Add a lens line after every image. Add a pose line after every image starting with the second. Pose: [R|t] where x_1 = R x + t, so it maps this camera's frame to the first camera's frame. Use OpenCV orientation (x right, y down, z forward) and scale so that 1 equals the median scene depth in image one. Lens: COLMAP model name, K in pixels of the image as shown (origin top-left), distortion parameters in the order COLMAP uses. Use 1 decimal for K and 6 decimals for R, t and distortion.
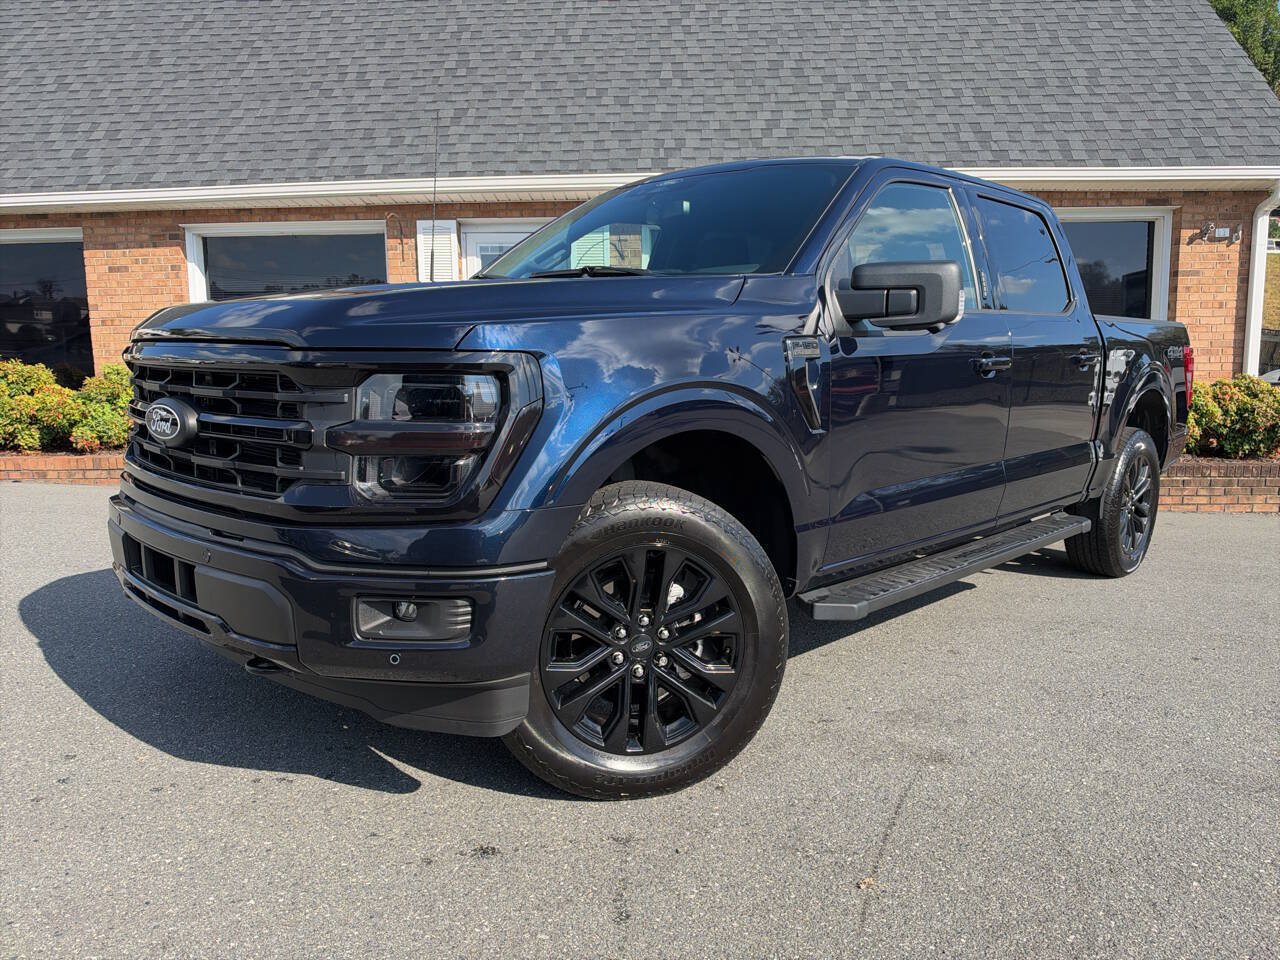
lens RADIAL K [[925.5, 0, 647.4], [0, 925.5, 484.5], [0, 0, 1]] dist [0.000018, -0.015021]
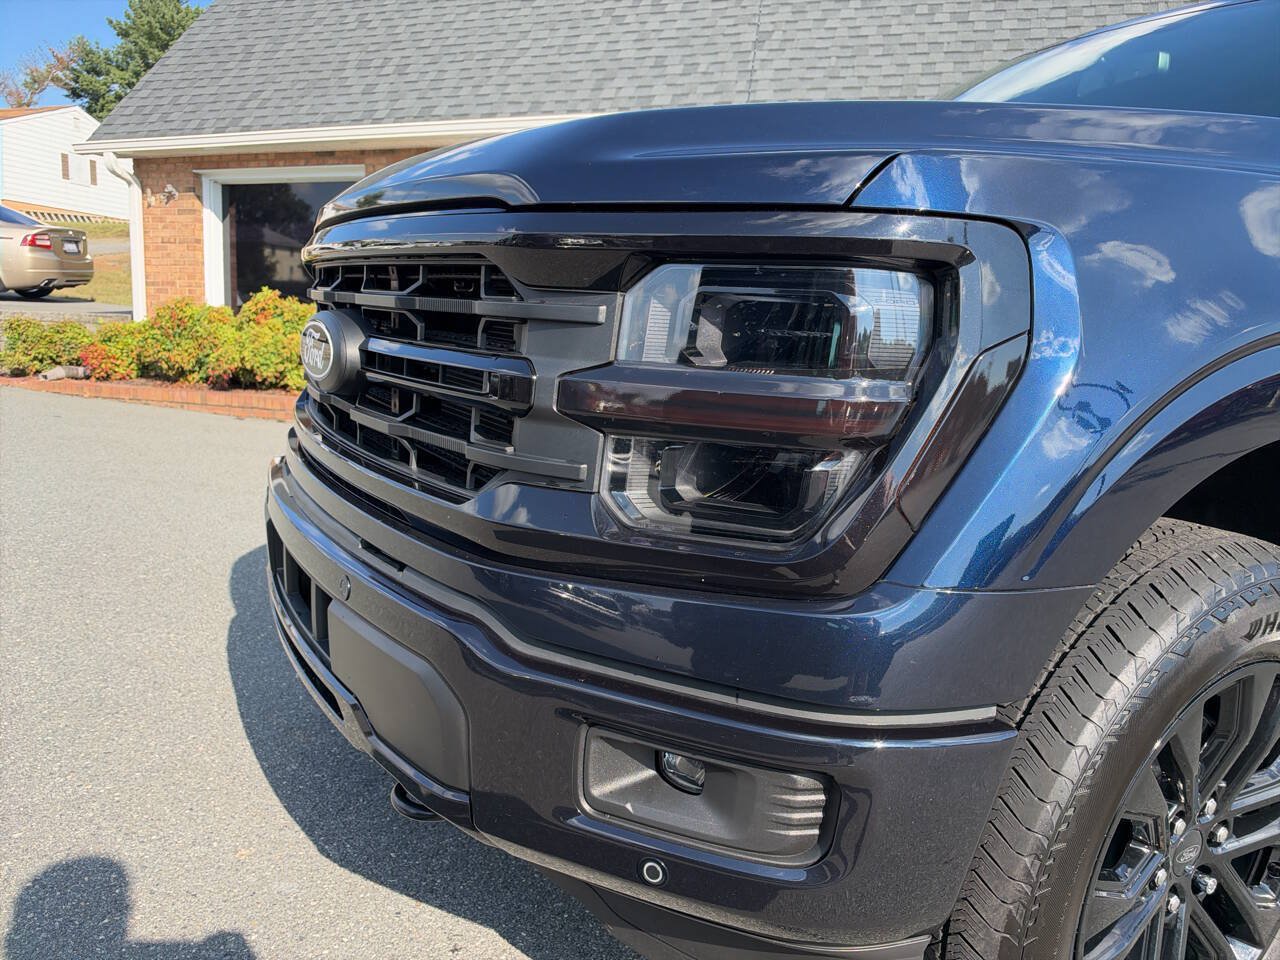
lens RADIAL K [[925.5, 0, 643.1], [0, 925.5, 479.4], [0, 0, 1]] dist [0.000018, -0.015021]
pose [[0.959533, 0.094479, -0.265272, -0.094339], [-0.089463, 0.995509, 0.030955, -0.013501], [0.267005, -0.005971, 0.963677, 0.300957]]
